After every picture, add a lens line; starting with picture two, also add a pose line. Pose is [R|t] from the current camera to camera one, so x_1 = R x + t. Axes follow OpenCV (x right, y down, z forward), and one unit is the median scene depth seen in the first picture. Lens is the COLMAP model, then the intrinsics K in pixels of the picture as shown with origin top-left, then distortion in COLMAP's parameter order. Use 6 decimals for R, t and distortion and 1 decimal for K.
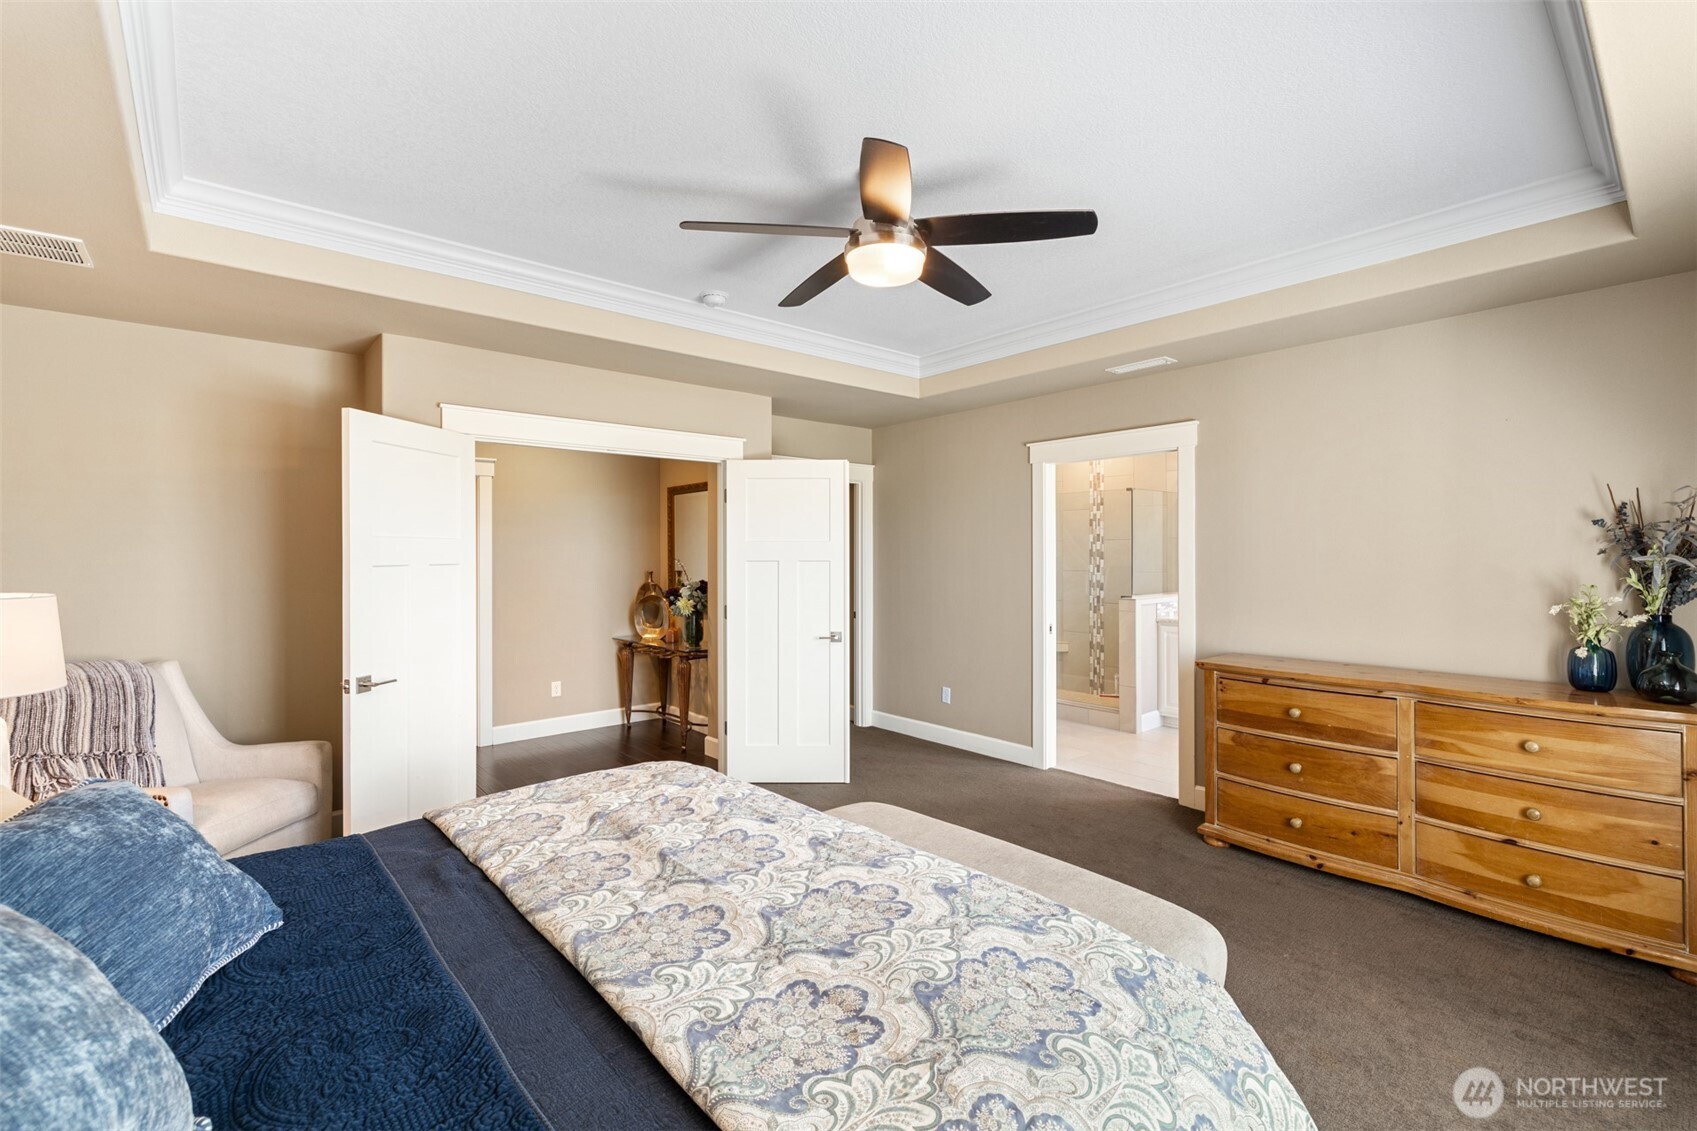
lens RADIAL K [[736.9, 0, 821.3], [0, 736.9, 556.0], [0, 0, 1]] dist [-0.002174, 0.000612]
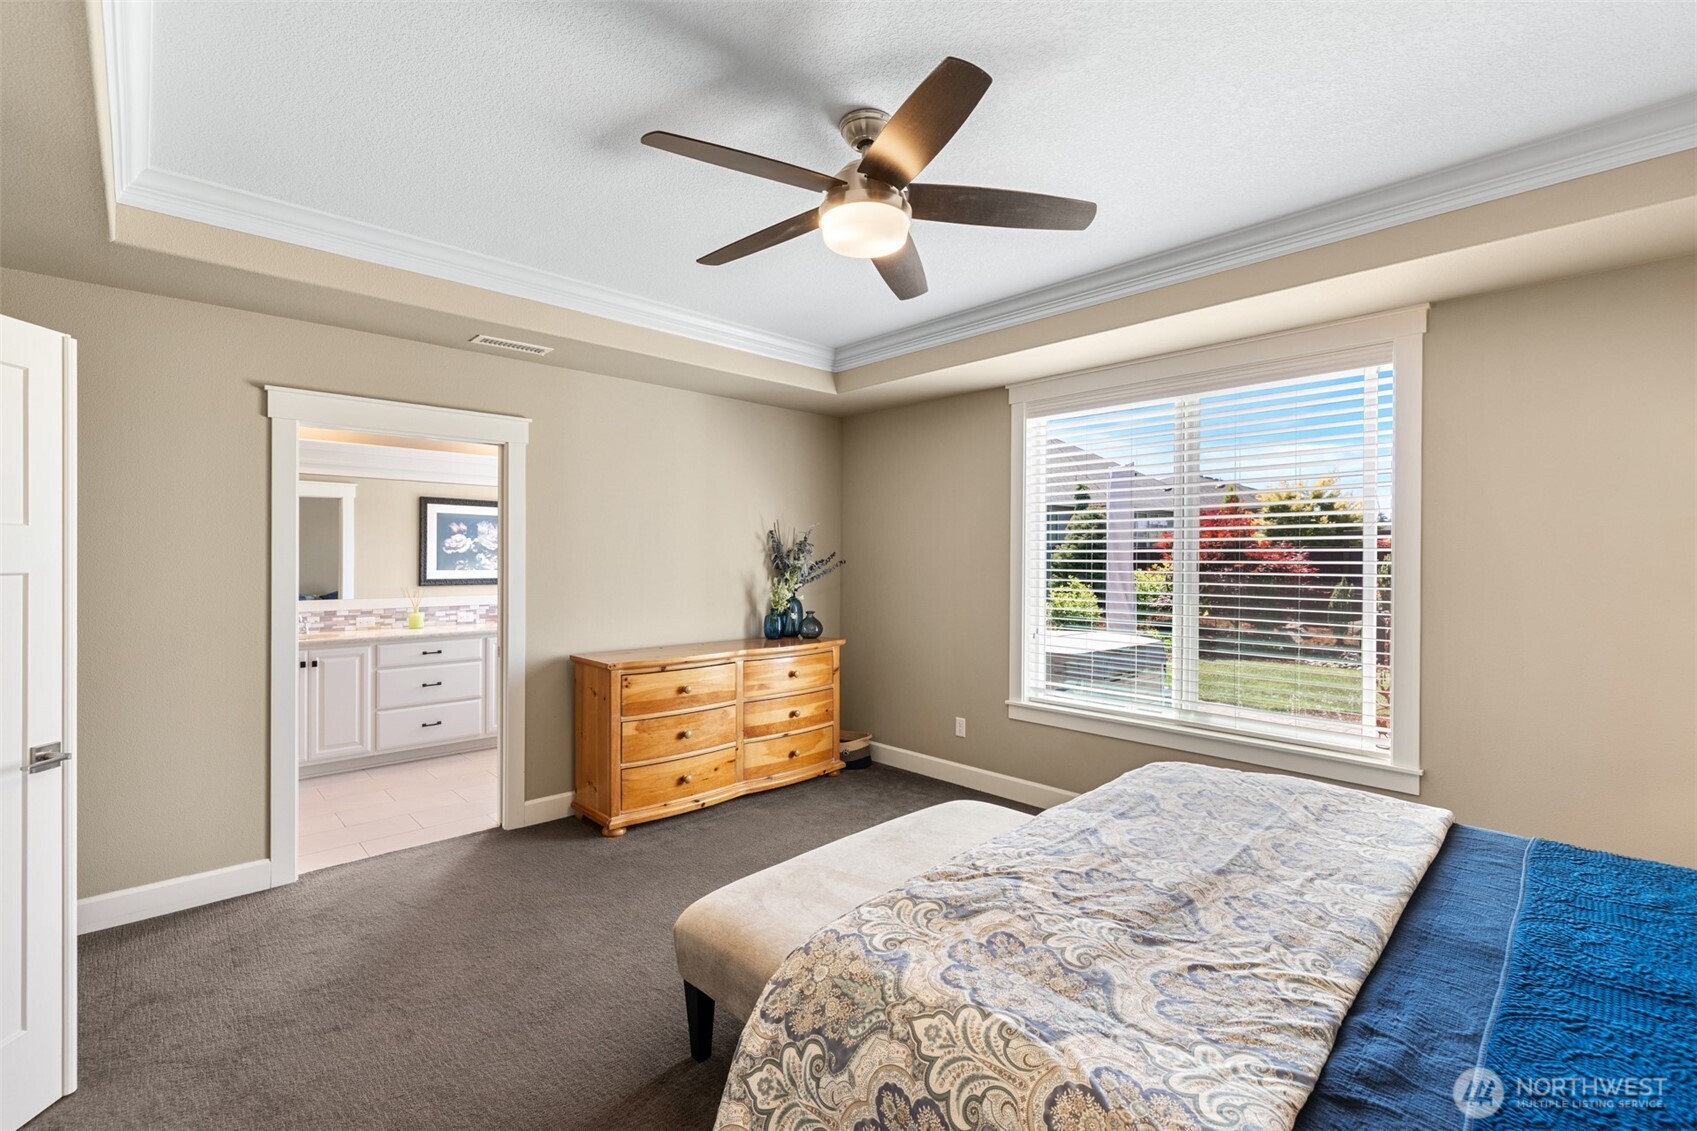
lens RADIAL K [[736.9, 0, 864.6], [0, 736.9, 563.1], [0, 0, 1]] dist [-0.002174, 0.000612]
pose [[-0.080603, -0.004080, 0.996738, -0.451927], [-0.000586, 0.999992, 0.004045, -0.000780], [-0.996746, -0.000258, -0.080605, 0.612319]]
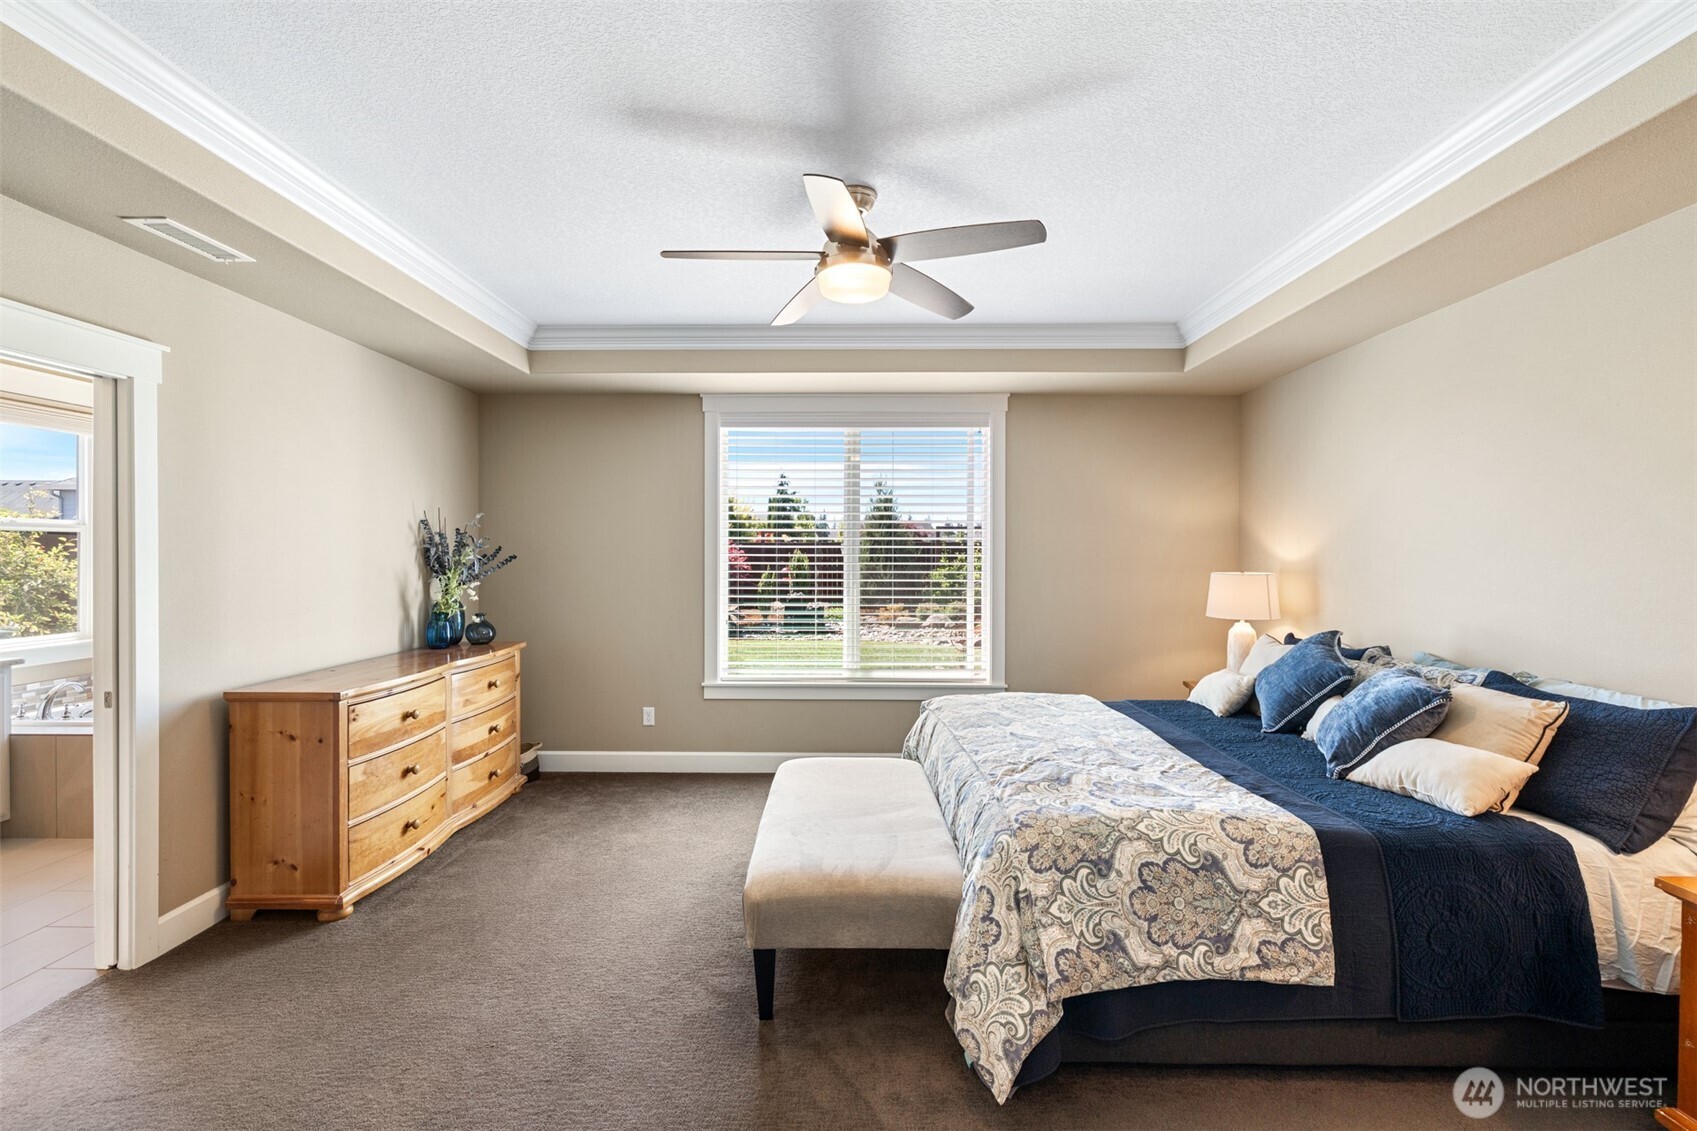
lens RADIAL K [[736.9, 0, 857.2], [0, 736.9, 559.4], [0, 0, 1]] dist [-0.002174, 0.000612]
pose [[-0.764334, -0.003733, 0.644810, -0.344239], [0.001781, 0.999967, 0.007900, -0.001999], [-0.644818, 0.007186, -0.764302, 1.042803]]
